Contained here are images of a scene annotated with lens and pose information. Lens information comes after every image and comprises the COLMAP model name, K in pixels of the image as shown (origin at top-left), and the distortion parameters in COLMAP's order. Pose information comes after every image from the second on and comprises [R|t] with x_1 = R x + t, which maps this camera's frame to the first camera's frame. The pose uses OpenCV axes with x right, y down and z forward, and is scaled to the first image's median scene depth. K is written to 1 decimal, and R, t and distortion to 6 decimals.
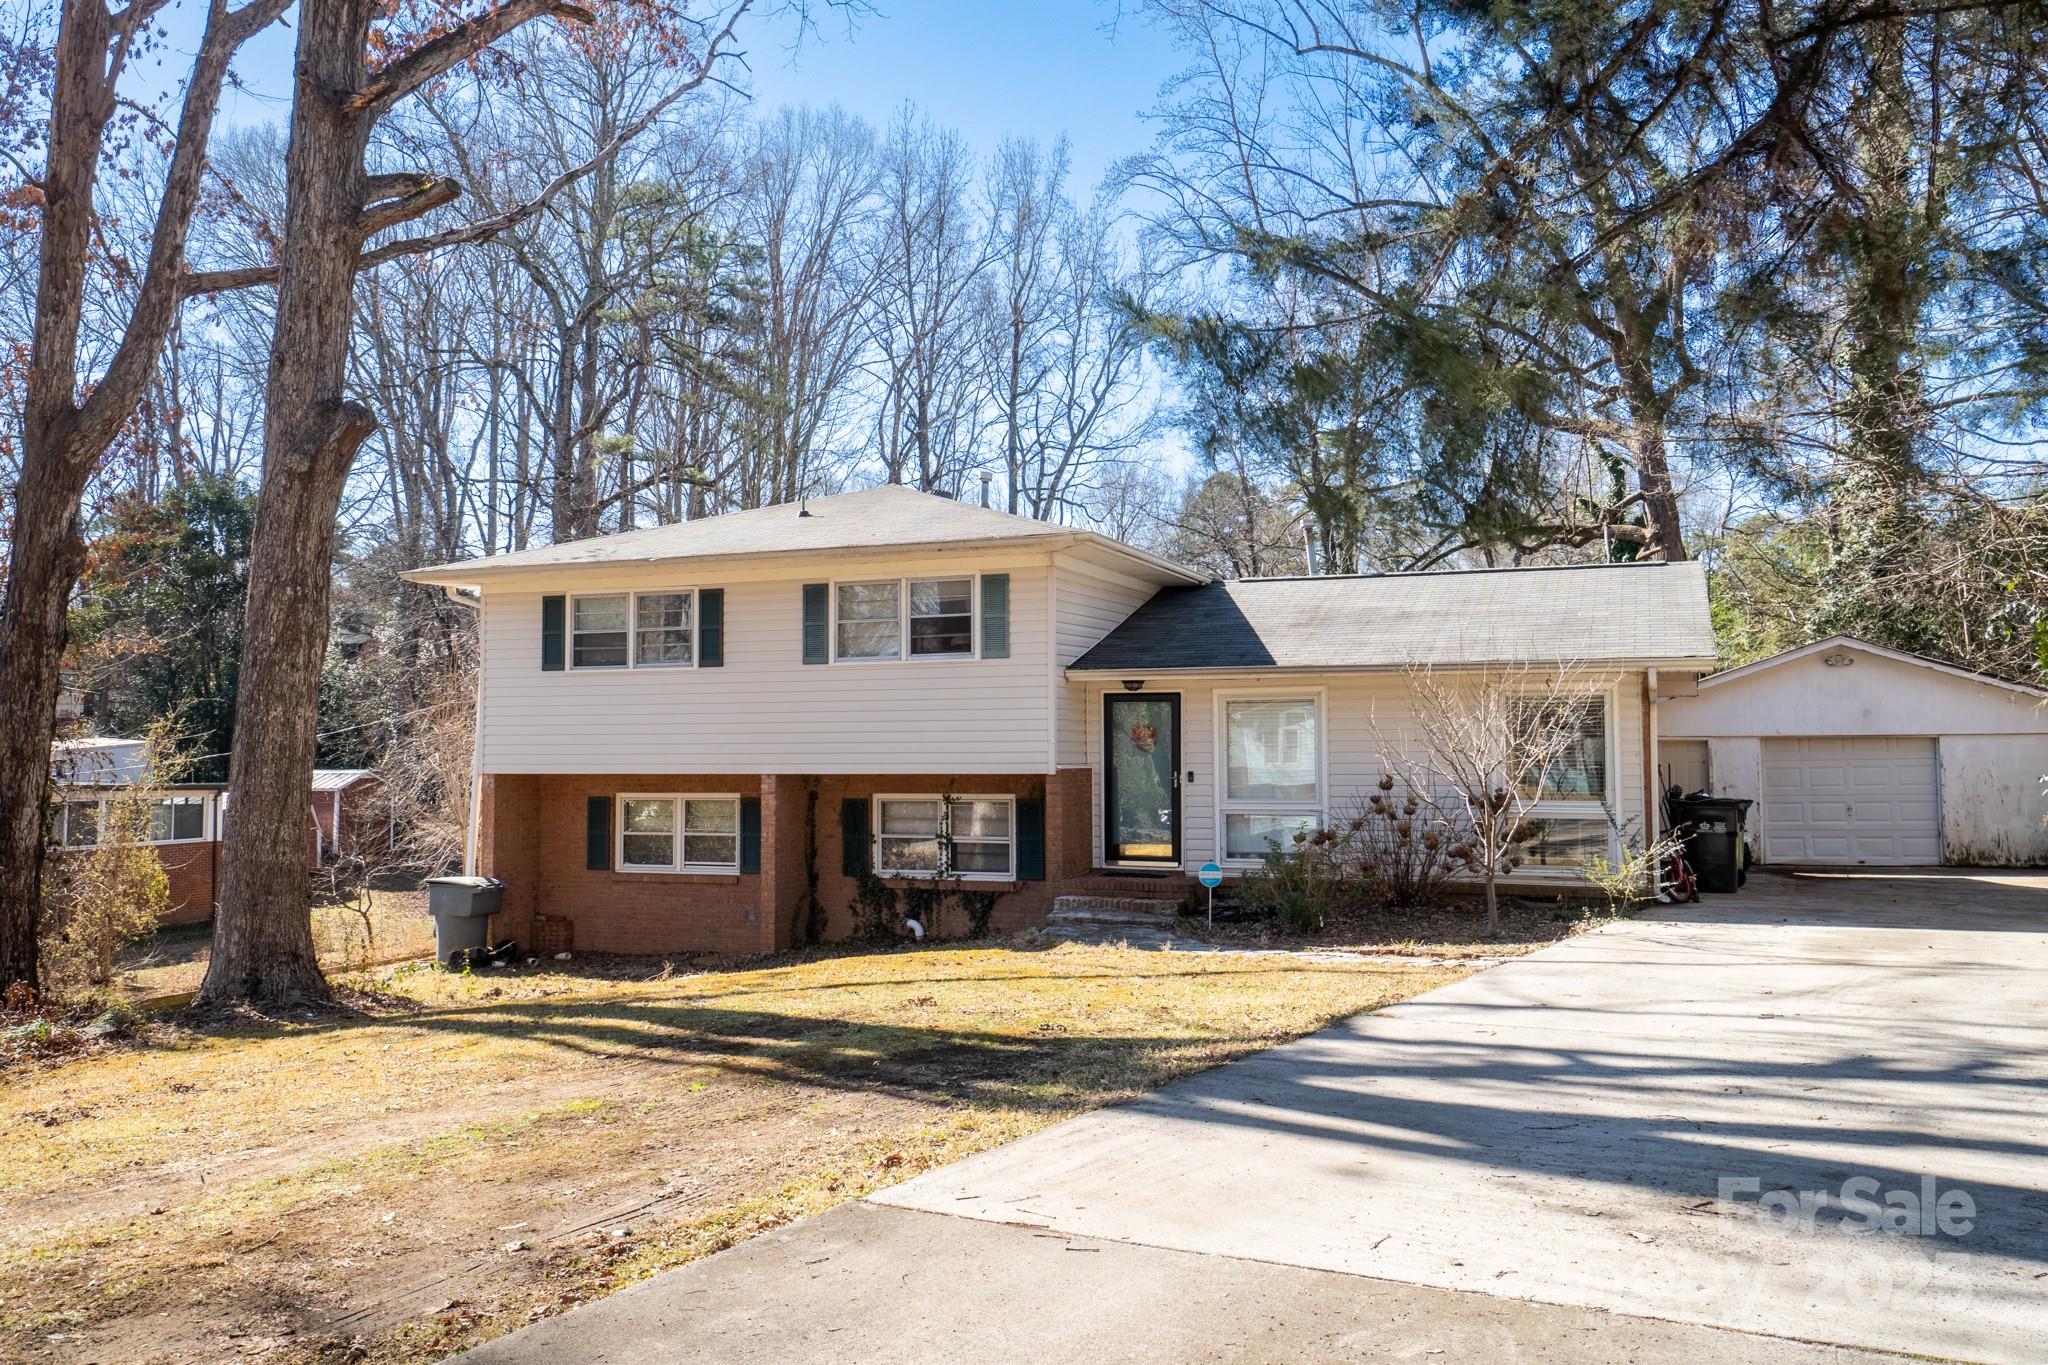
lens RADIAL K [[1579.3, 0, 1024.0], [0, 1579.3, 682.5], [0, 0, 1]] dist [0.001895, 0.006786]
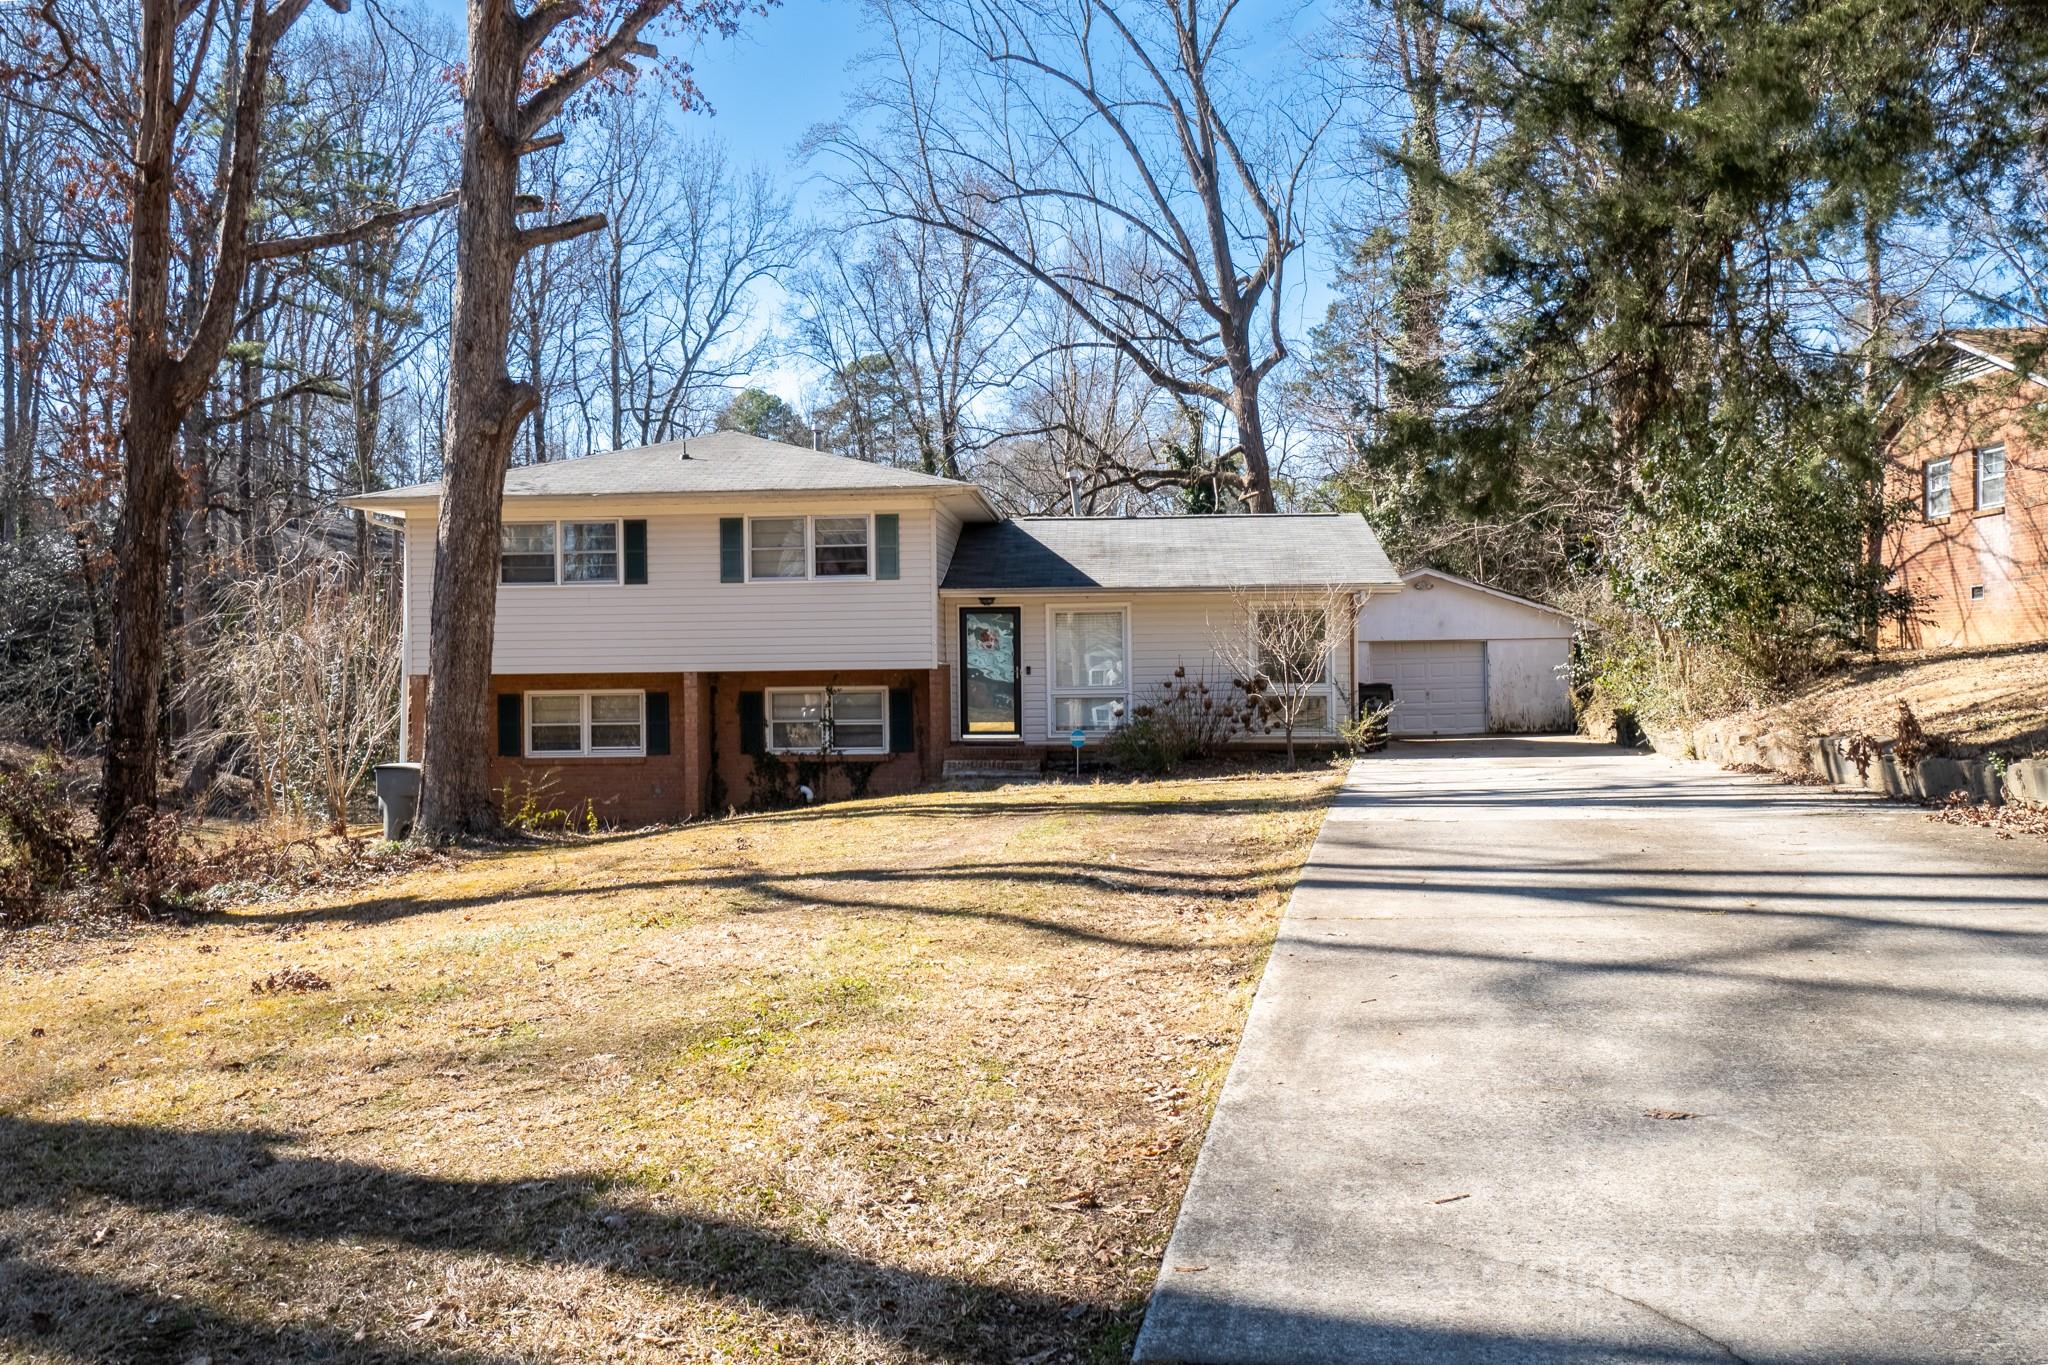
lens RADIAL K [[1556.6, 0, 1024.0], [0, 1556.6, 682.5], [0, 0, 1]] dist [0.003442, 0.000993]
pose [[0.955236, -0.010615, 0.295655, -0.267836], [-0.005256, 0.998589, 0.052835, 0.000684], [-0.295799, -0.052024, 0.953833, -0.233299]]
